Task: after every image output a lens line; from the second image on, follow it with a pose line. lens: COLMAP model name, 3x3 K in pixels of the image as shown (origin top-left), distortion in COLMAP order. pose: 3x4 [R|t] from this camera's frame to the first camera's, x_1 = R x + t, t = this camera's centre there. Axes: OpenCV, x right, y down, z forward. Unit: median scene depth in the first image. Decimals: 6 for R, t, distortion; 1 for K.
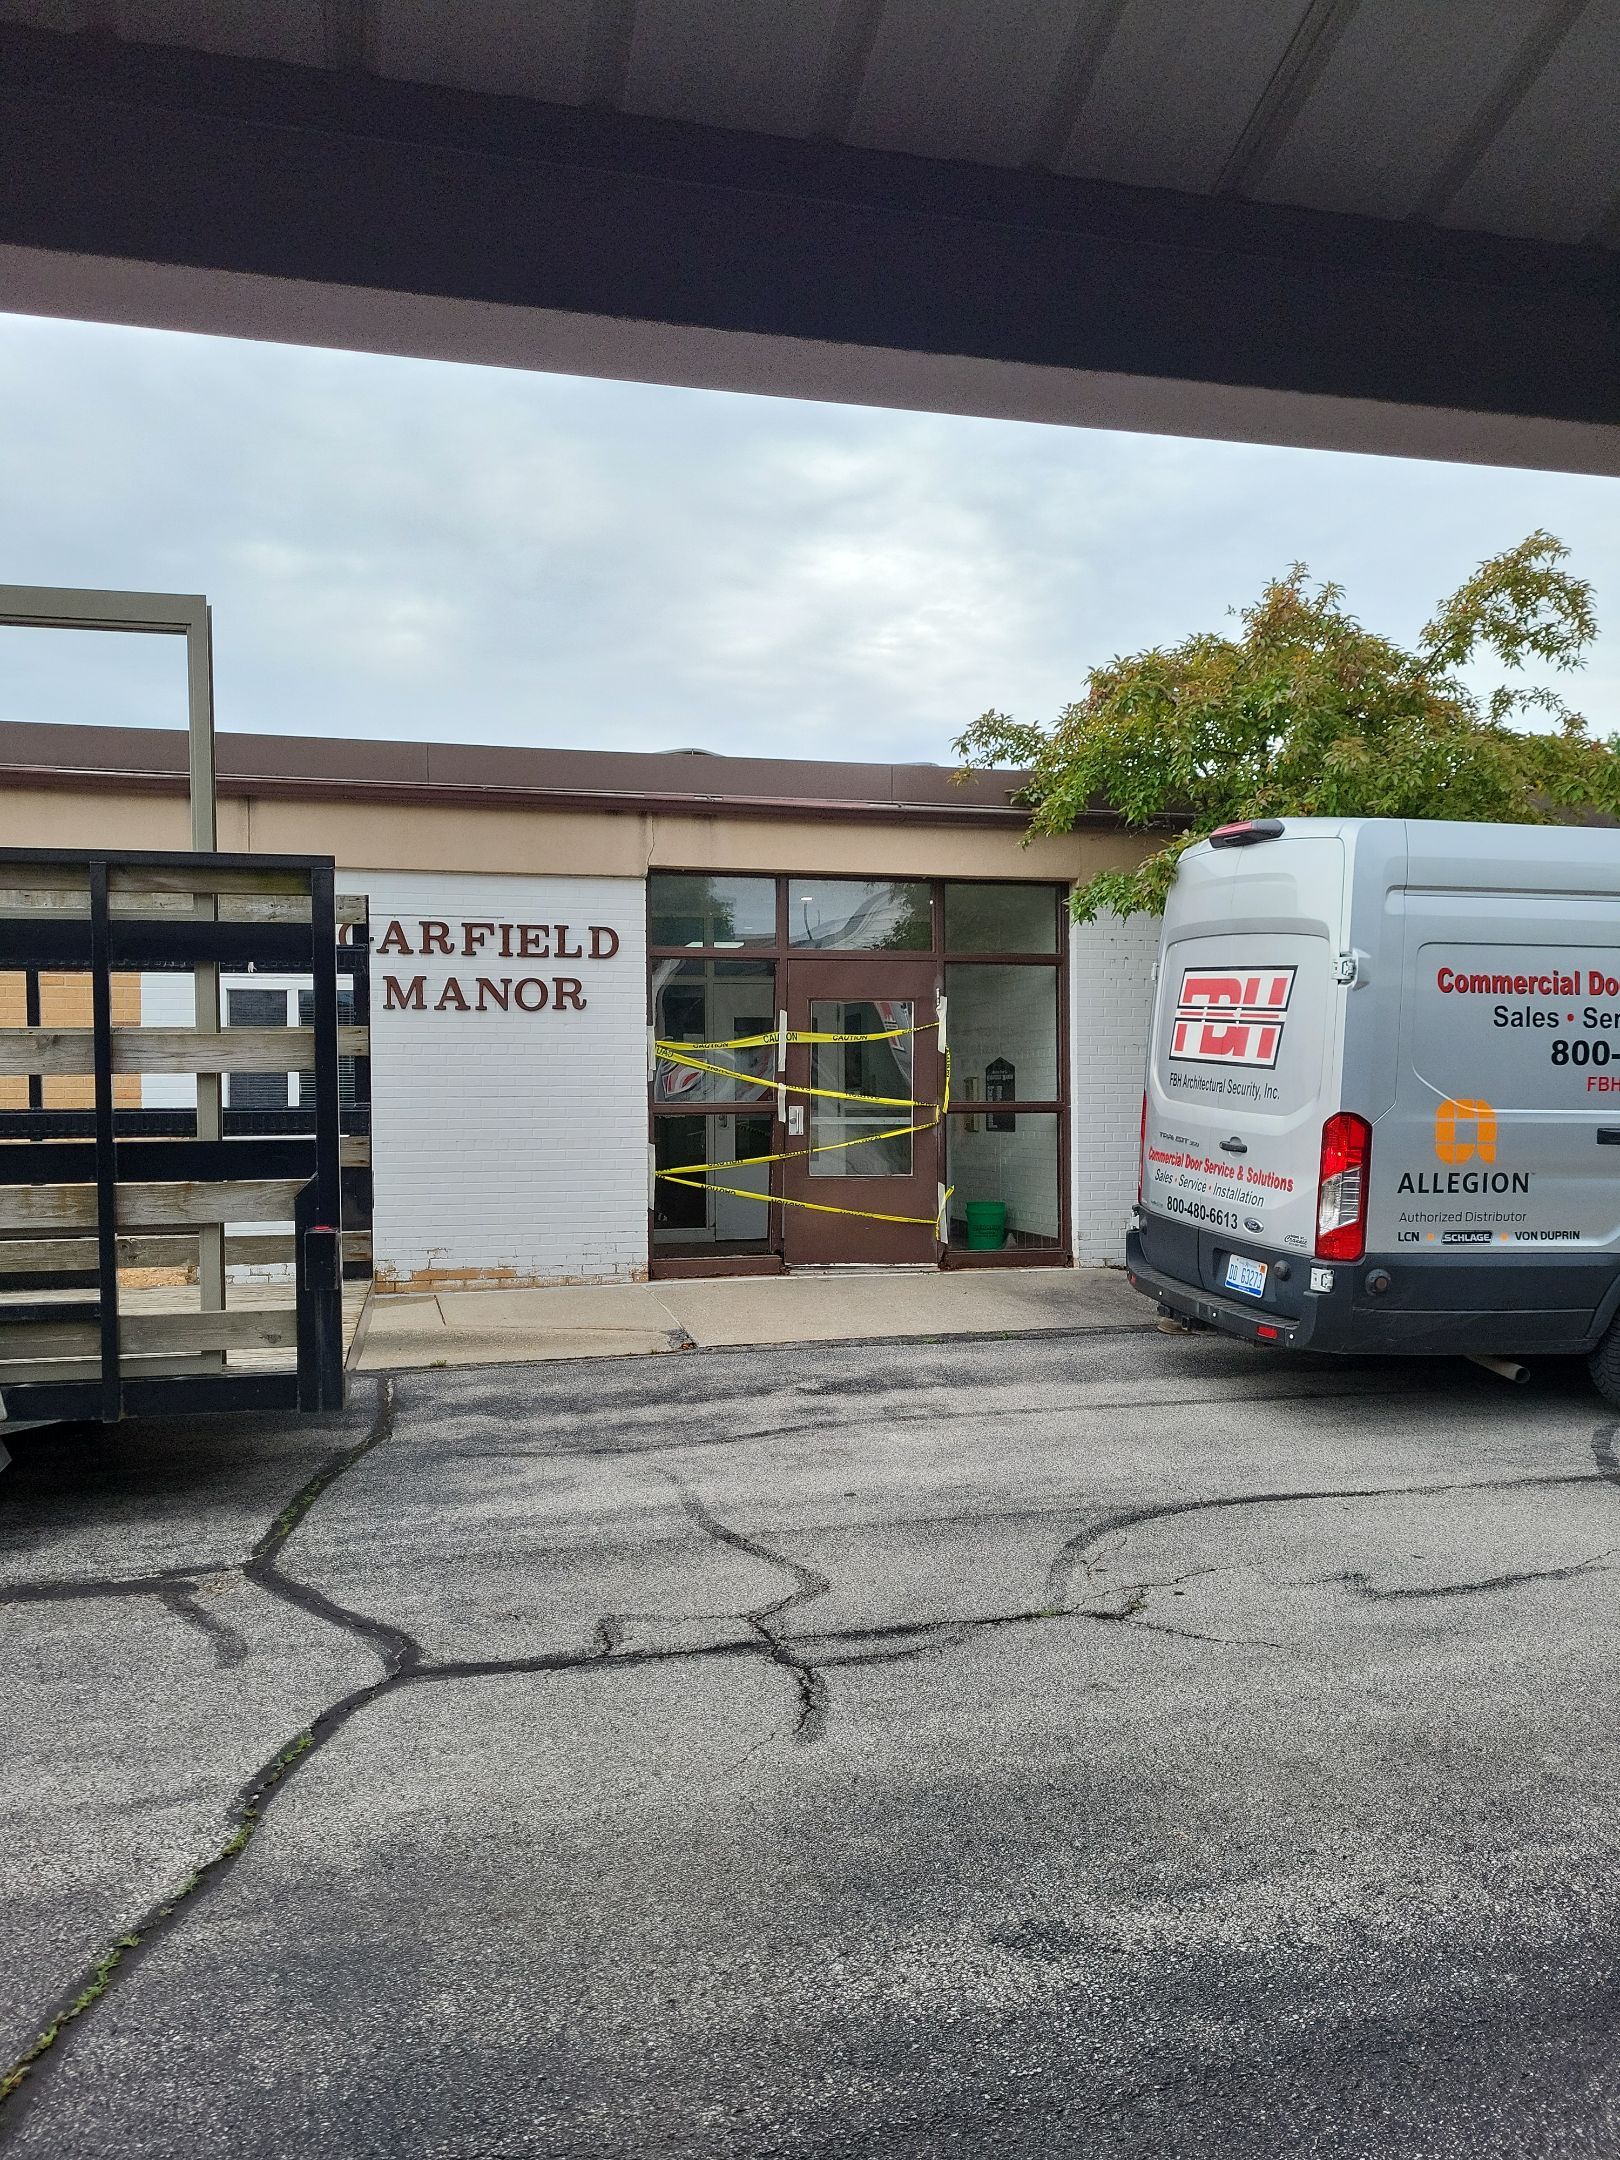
lens RADIAL K [[1793.9, 0, 810.0], [0, 1793.9, 1080.0], [0, 0, 1]] dist [0.000833, 0.000004]
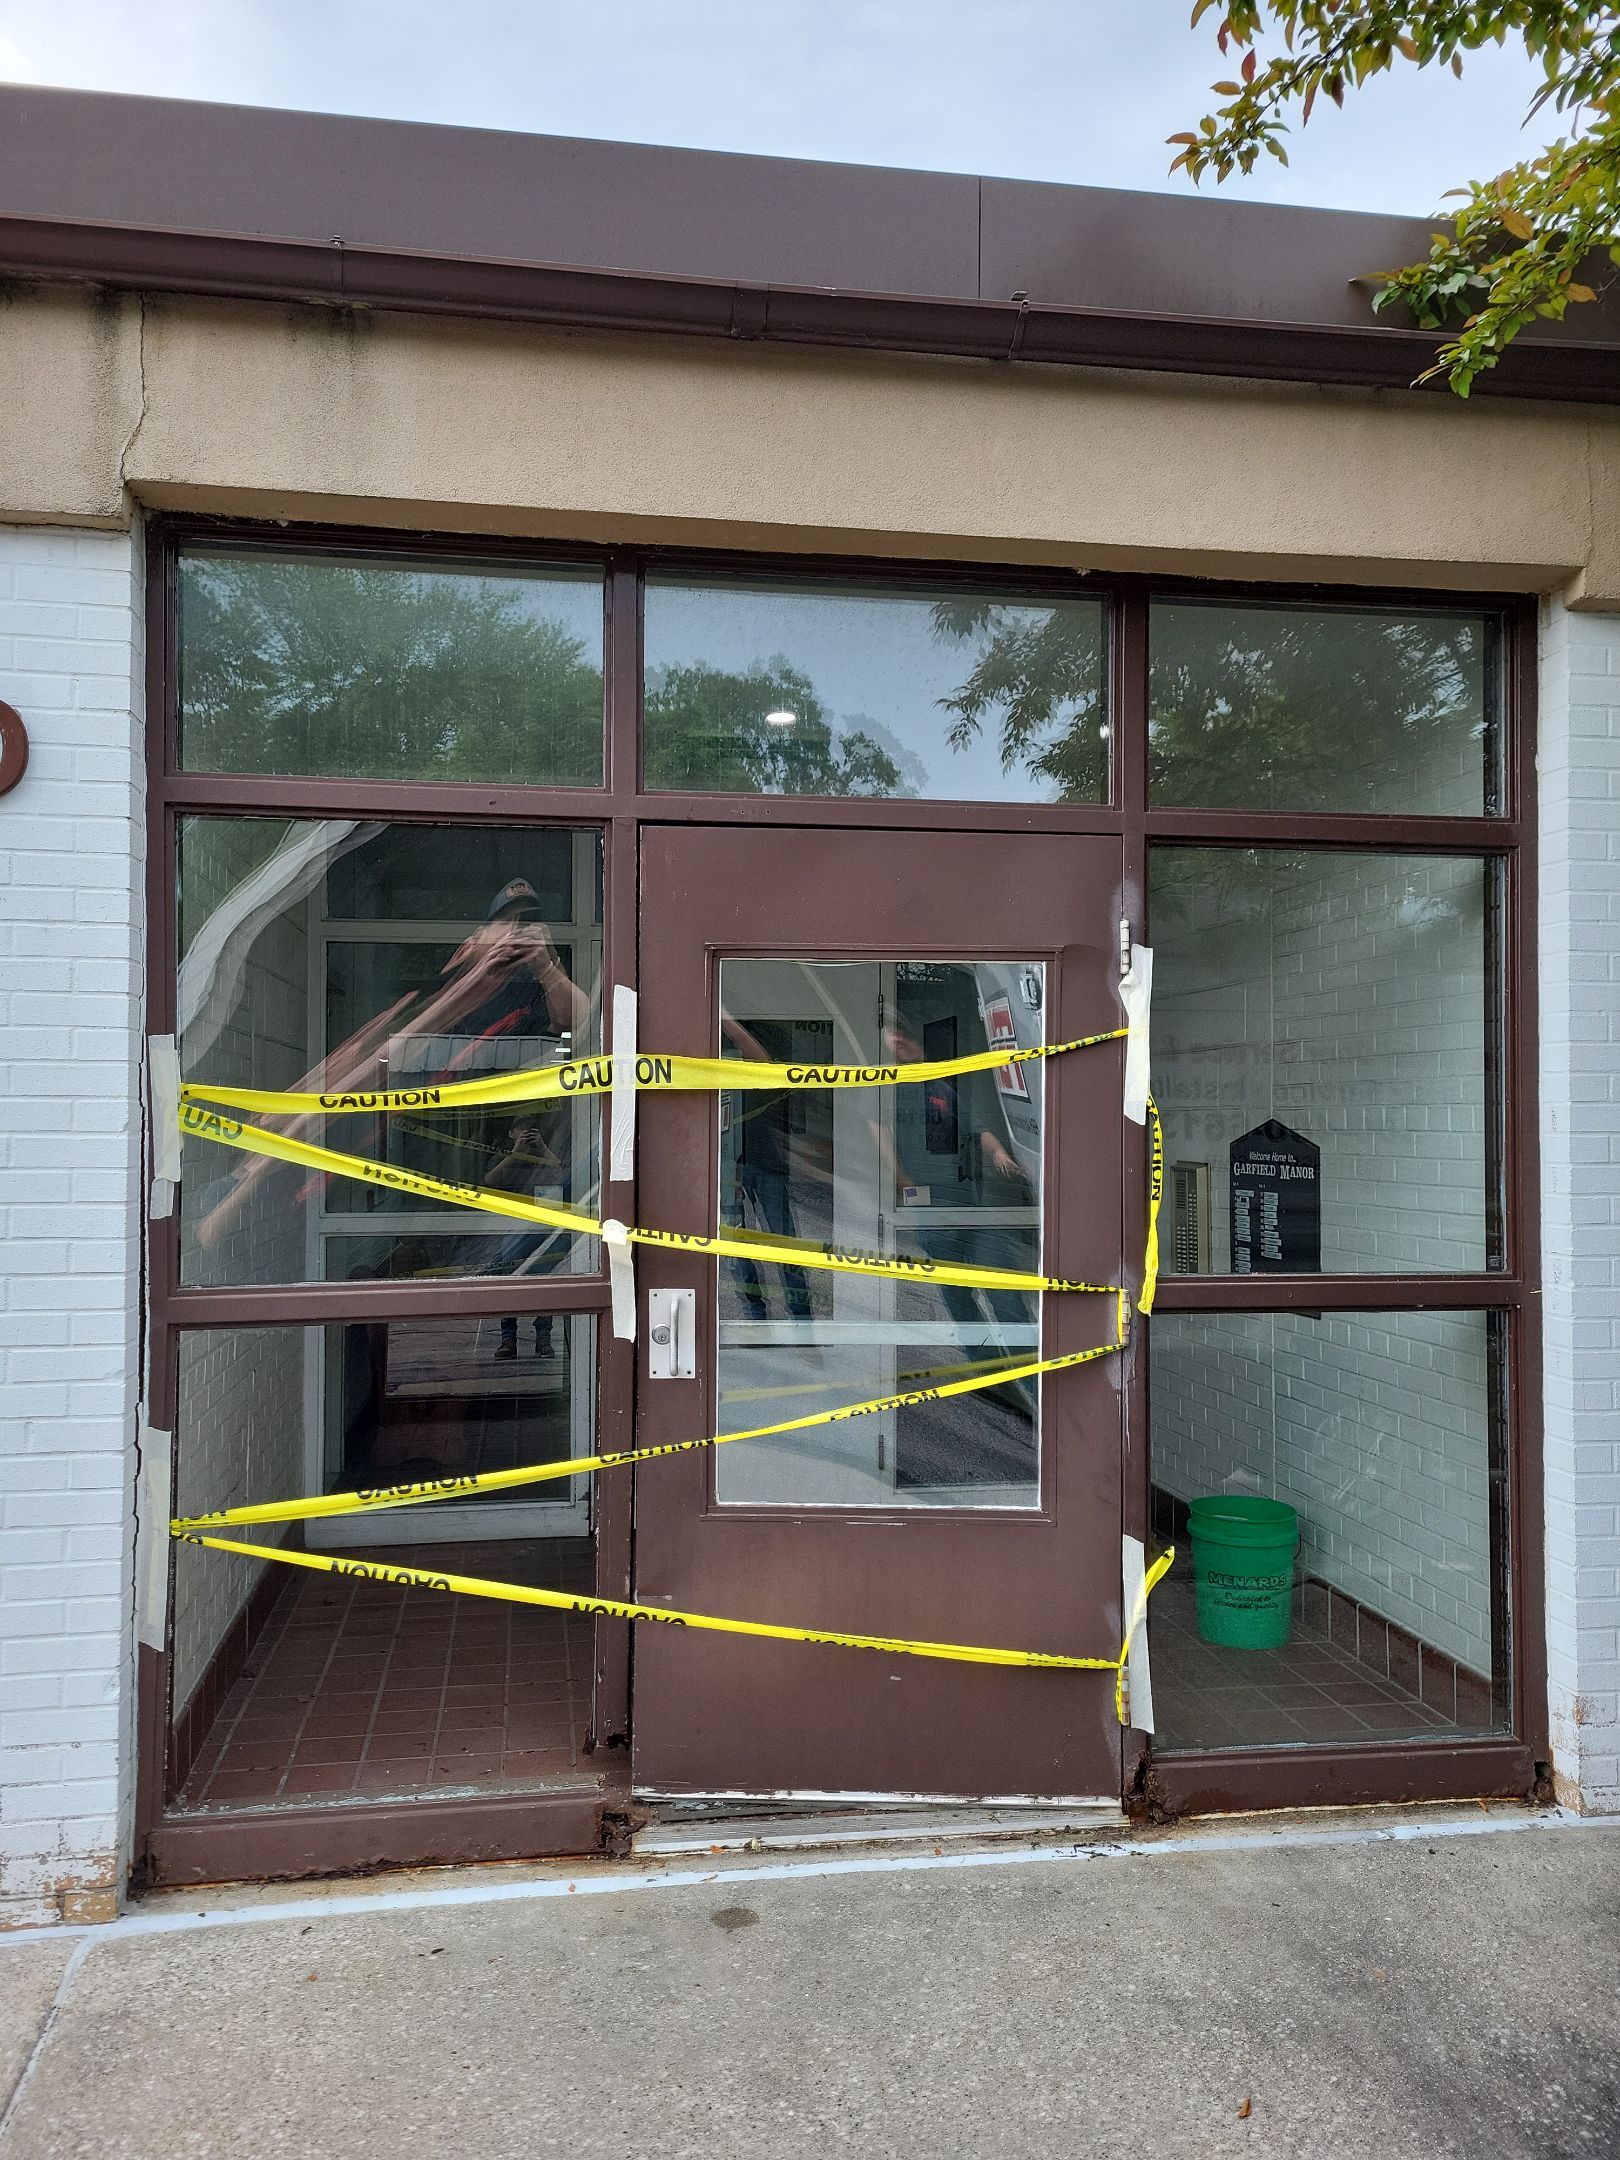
lens RADIAL K [[1693.9, 0, 778.8], [0, 1693.9, 1069.4], [0, 0, 1]] dist [0.033447, 0.004254]
pose [[0.994402, 0.005628, -0.105514, 0.042640], [-0.006790, 0.999920, -0.010655, -0.021242], [0.105446, 0.011312, 0.994361, 0.700748]]
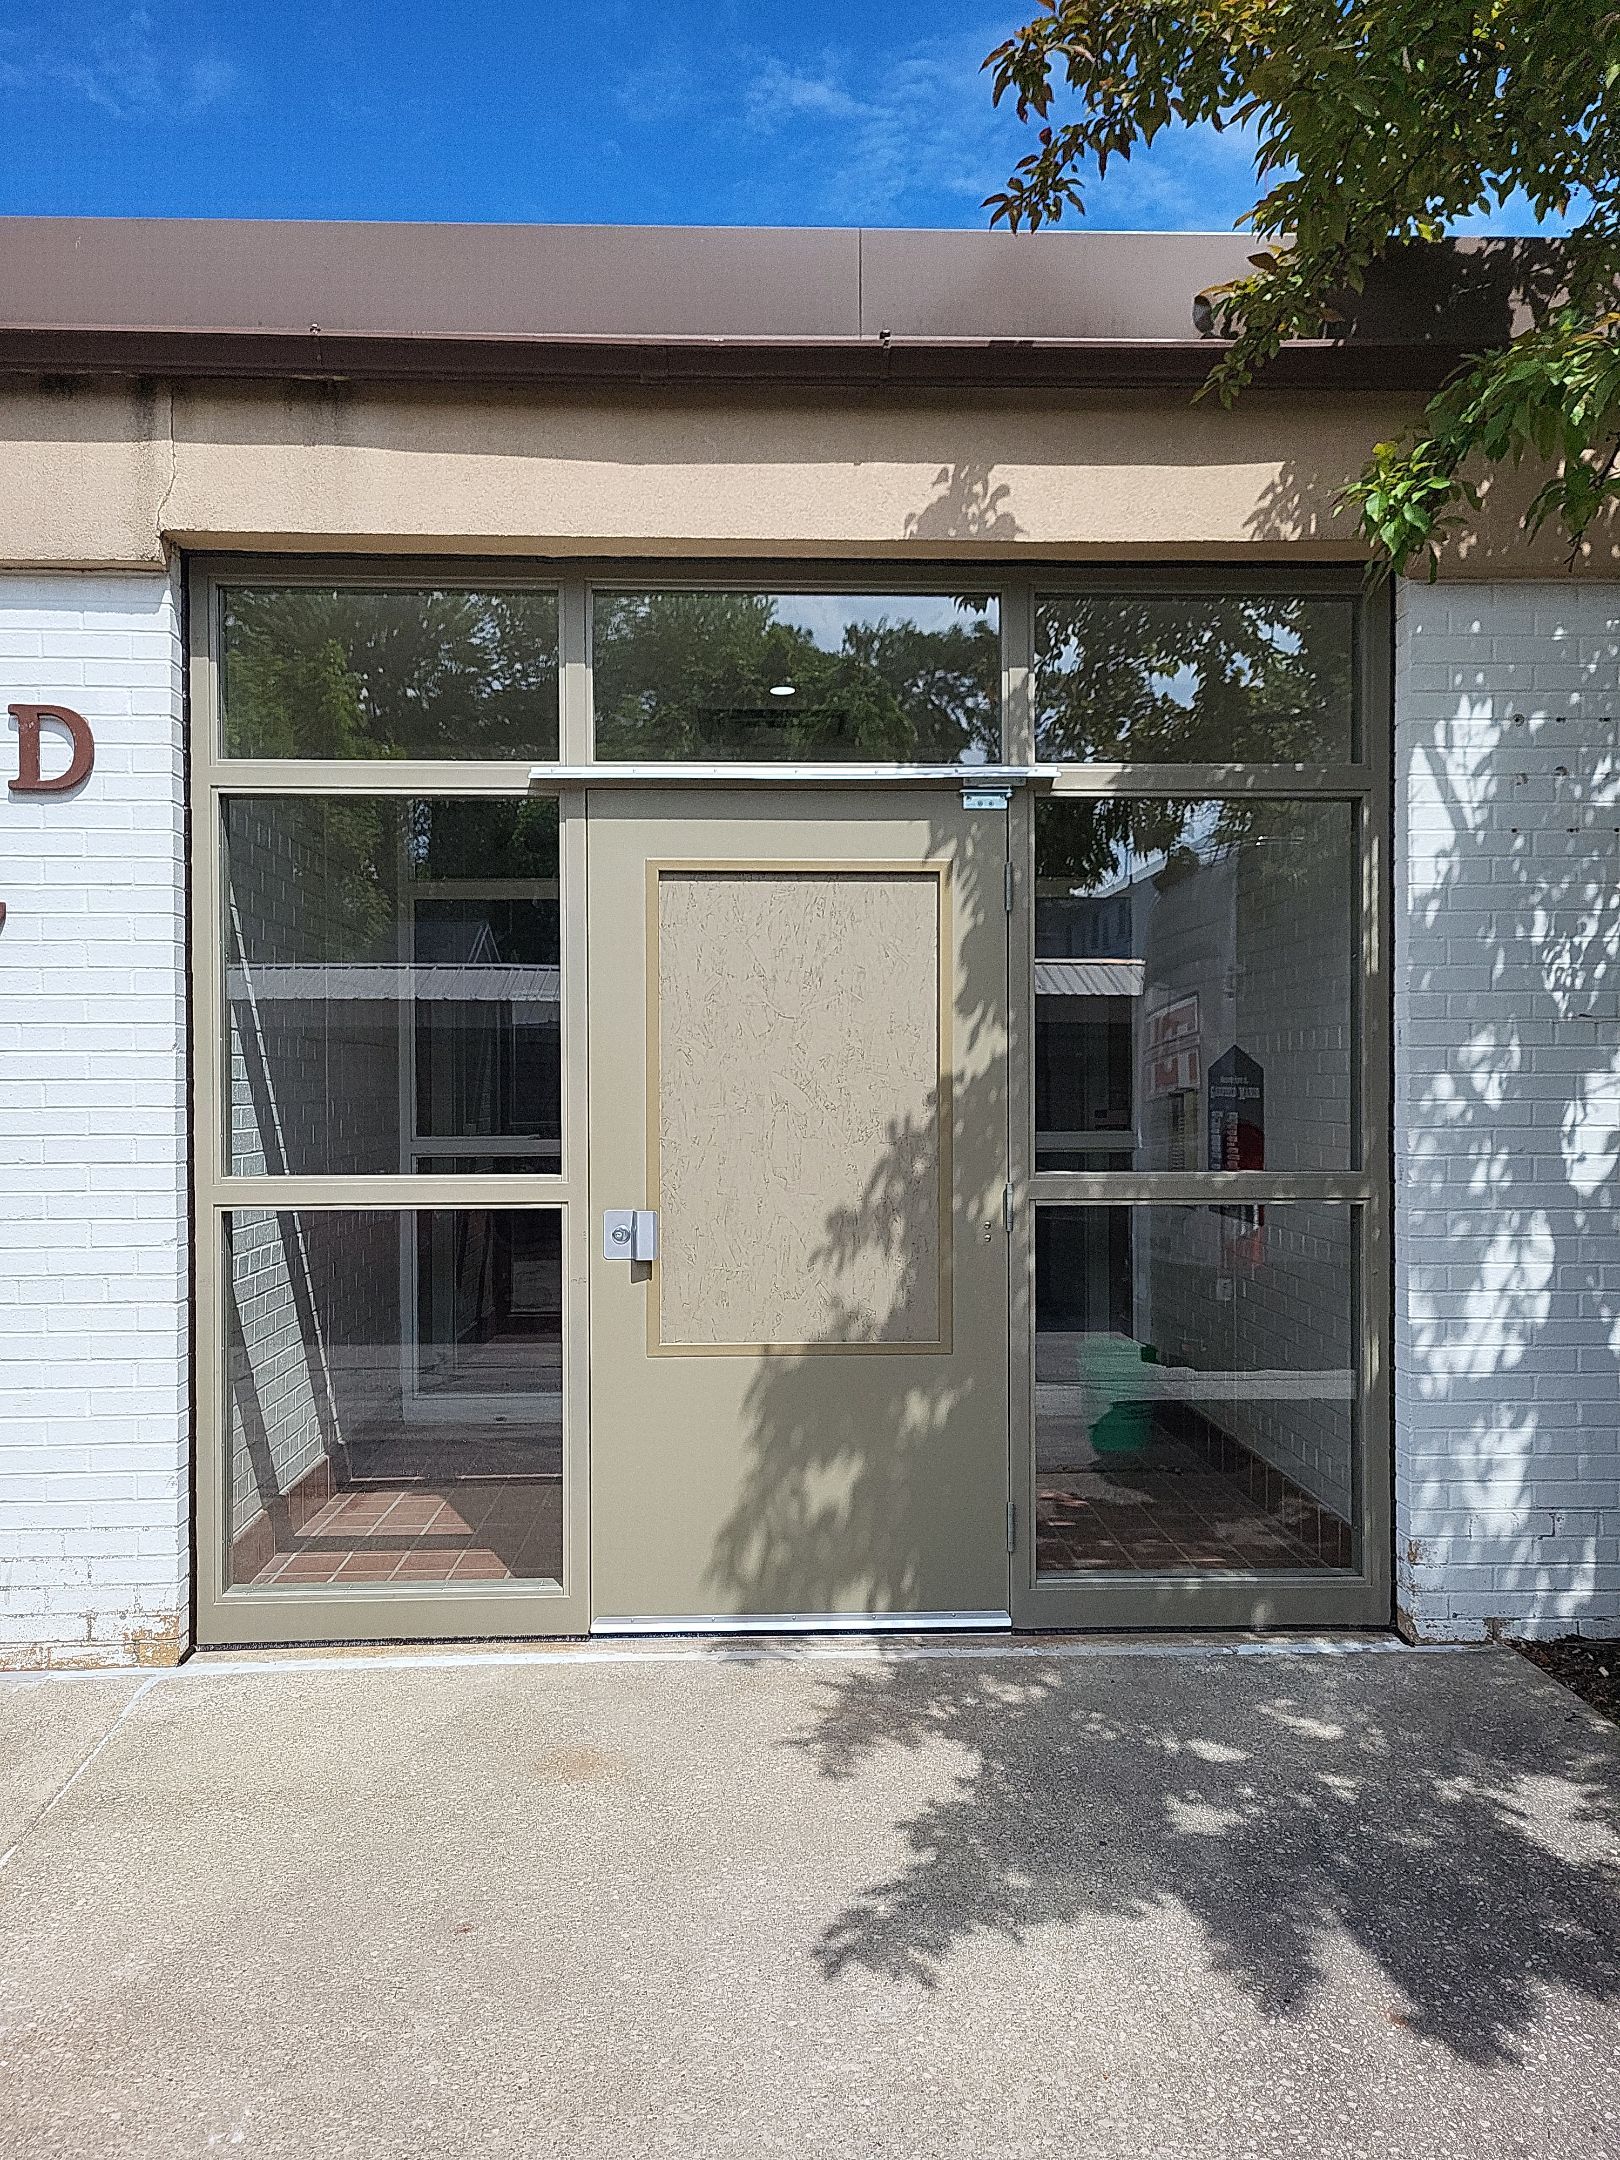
lens RADIAL K [[1693.9, 0, 778.8], [0, 1693.9, 1069.4], [0, 0, 1]] dist [0.033447, 0.004254]
pose [[0.971188, -0.000382, -0.238315, 0.109155], [0.002849, 0.999946, 0.010006, -0.012782], [0.238299, -0.010397, 0.971136, 0.657065]]
